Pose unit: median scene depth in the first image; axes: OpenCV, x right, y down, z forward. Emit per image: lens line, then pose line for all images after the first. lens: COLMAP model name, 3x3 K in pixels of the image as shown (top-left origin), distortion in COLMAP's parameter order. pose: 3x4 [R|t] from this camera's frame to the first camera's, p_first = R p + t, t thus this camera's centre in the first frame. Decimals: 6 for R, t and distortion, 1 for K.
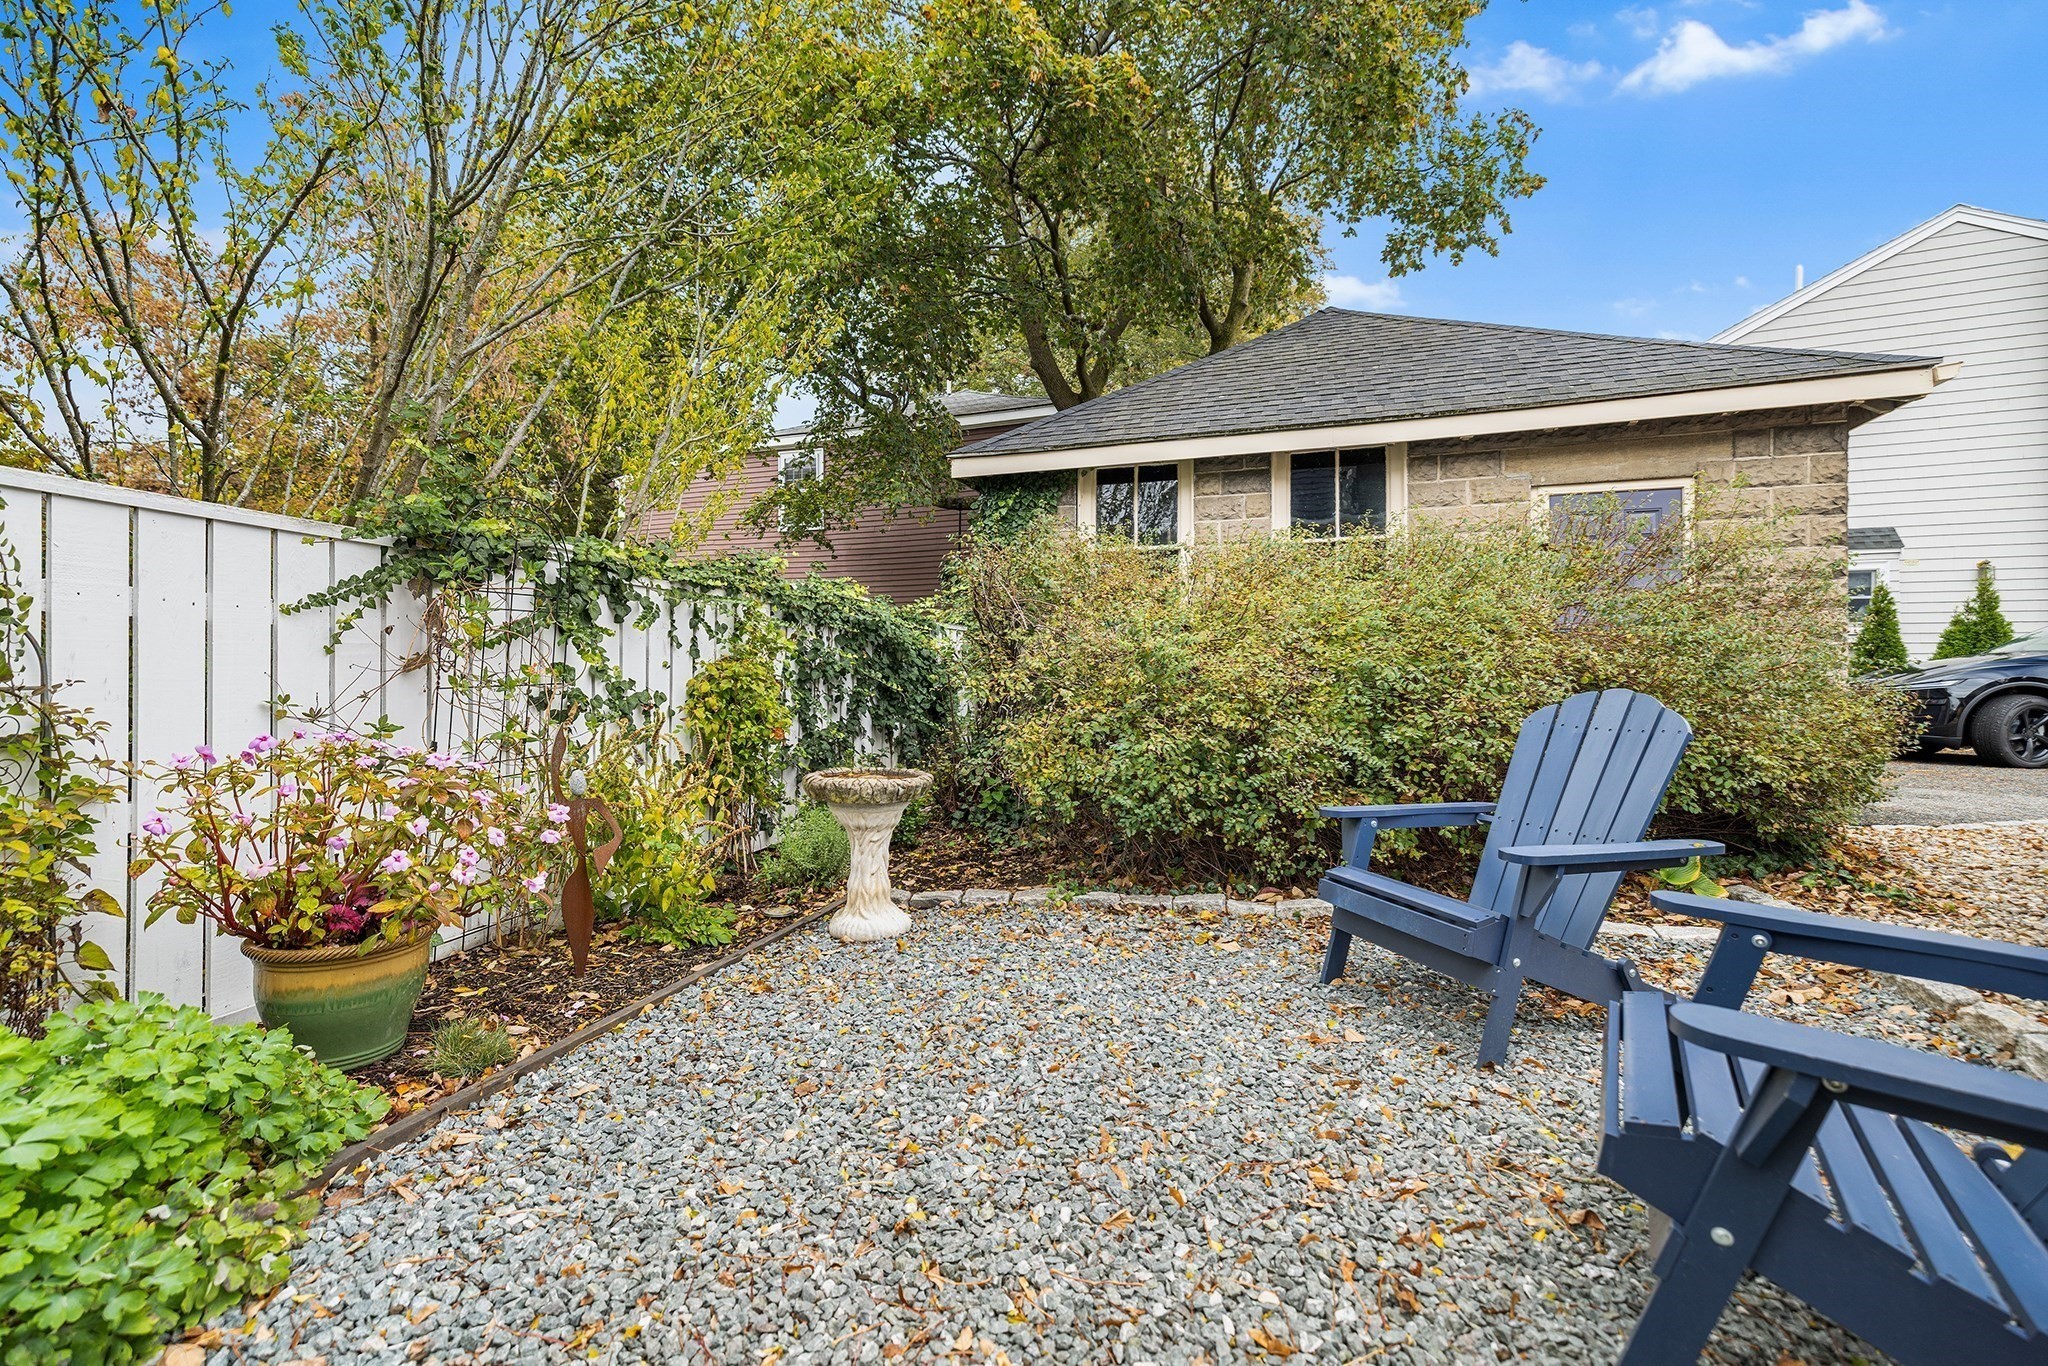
lens RADIAL K [[857.2, 0, 1019.7], [0, 857.2, 668.8], [0, 0, 1]] dist [0.000223, -0.000550]
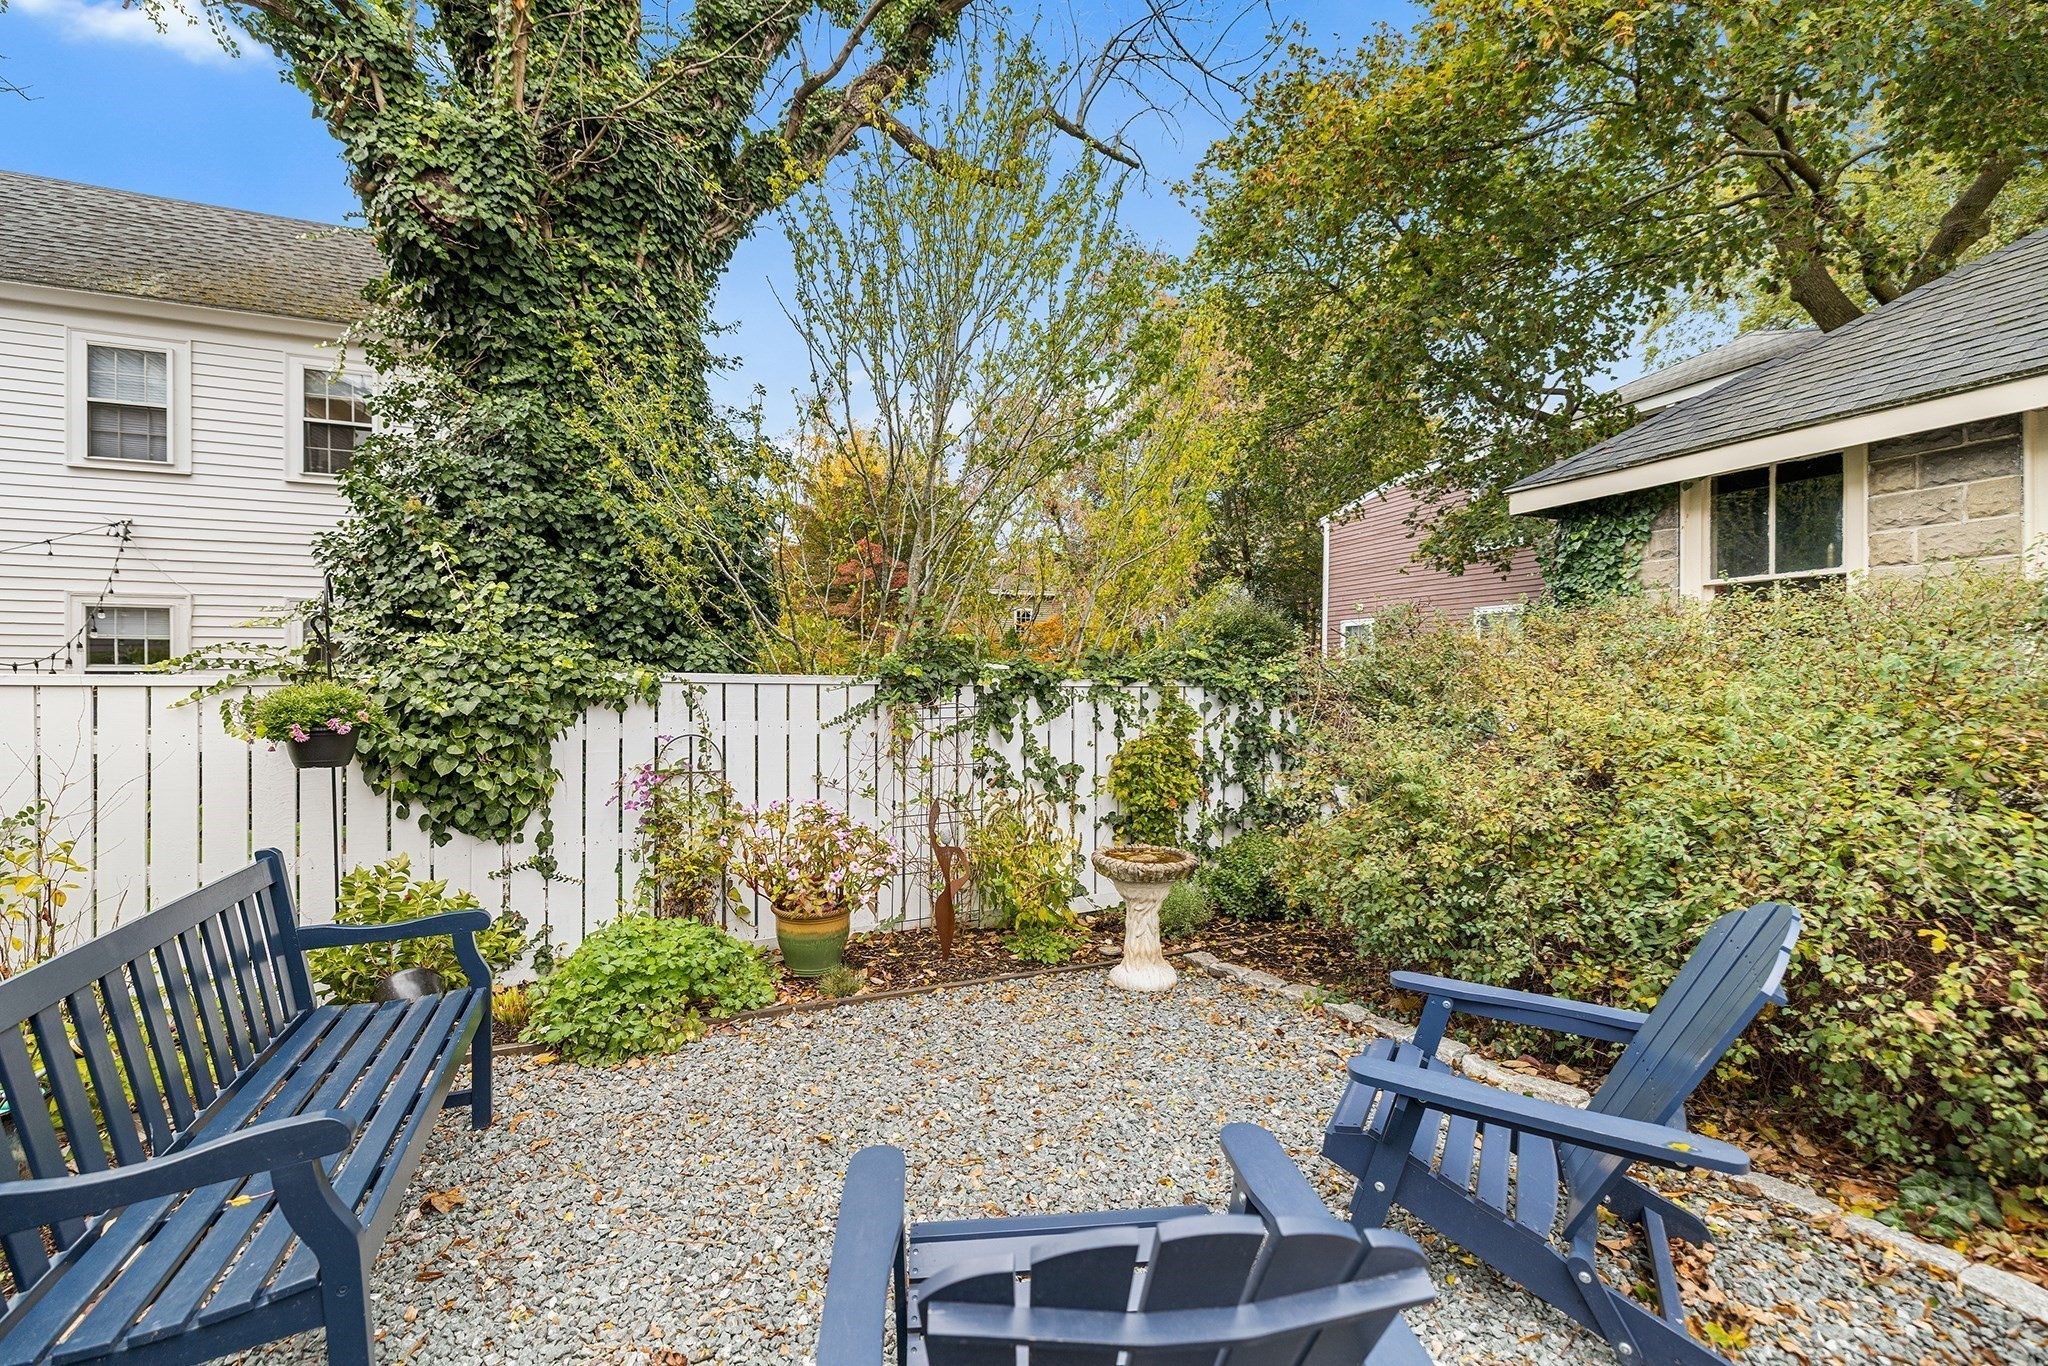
lens RADIAL K [[857.2, 0, 1015.8], [0, 857.2, 691.8], [0, 0, 1]] dist [0.000223, -0.000550]
pose [[0.659026, 0.005935, -0.752097, 0.596753], [0.002243, 0.999949, 0.009856, -0.116263], [0.752117, -0.008182, 0.658979, 0.061124]]
